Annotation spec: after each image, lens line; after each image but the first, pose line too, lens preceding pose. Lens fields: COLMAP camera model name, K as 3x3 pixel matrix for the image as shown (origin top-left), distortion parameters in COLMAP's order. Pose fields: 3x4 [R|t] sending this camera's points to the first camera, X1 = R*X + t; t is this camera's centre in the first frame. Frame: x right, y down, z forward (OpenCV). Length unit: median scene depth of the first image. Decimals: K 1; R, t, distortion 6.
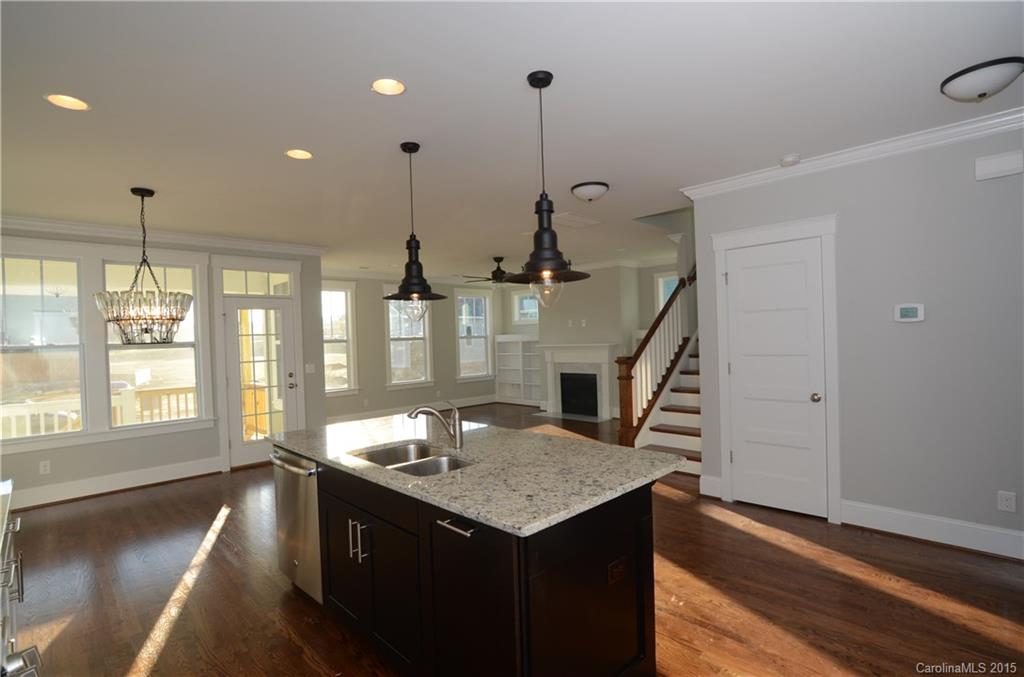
lens RADIAL K [[498.7, 0, 506.9], [0, 498.7, 341.6], [0, 0, 1]] dist [-0.017343, -0.000027]
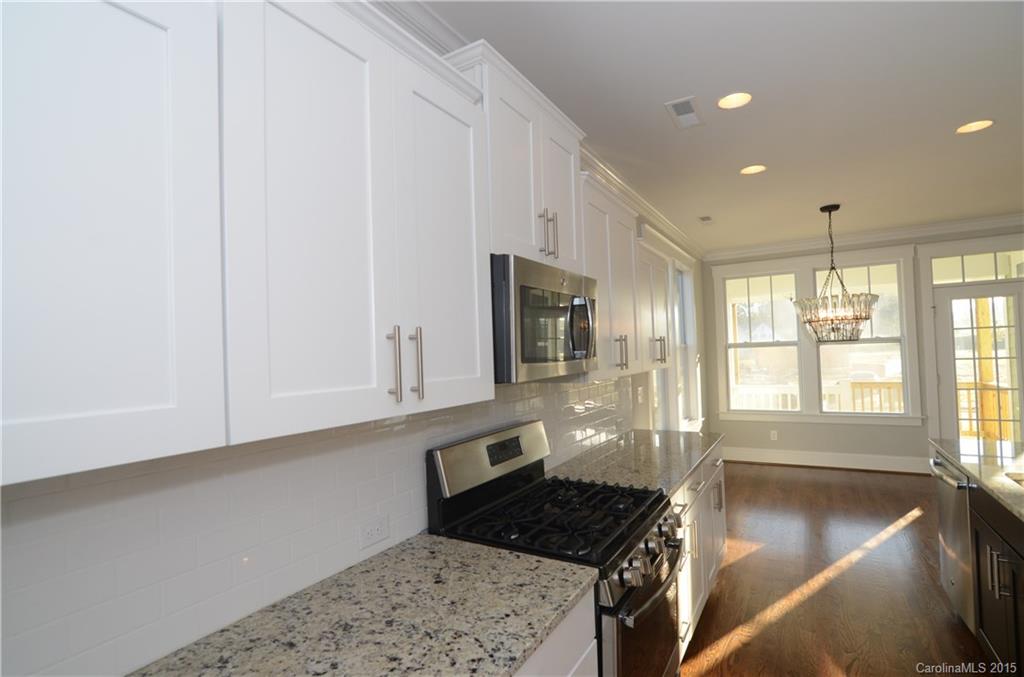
lens RADIAL K [[498.7, 0, 511.3], [0, 498.7, 339.7], [0, 0, 1]] dist [-0.017343, -0.000027]
pose [[0.273173, -0.001749, -0.961963, 0.159921], [0.016155, 0.999866, 0.002770, -0.013814], [0.961829, -0.016297, 0.273164, -0.026097]]
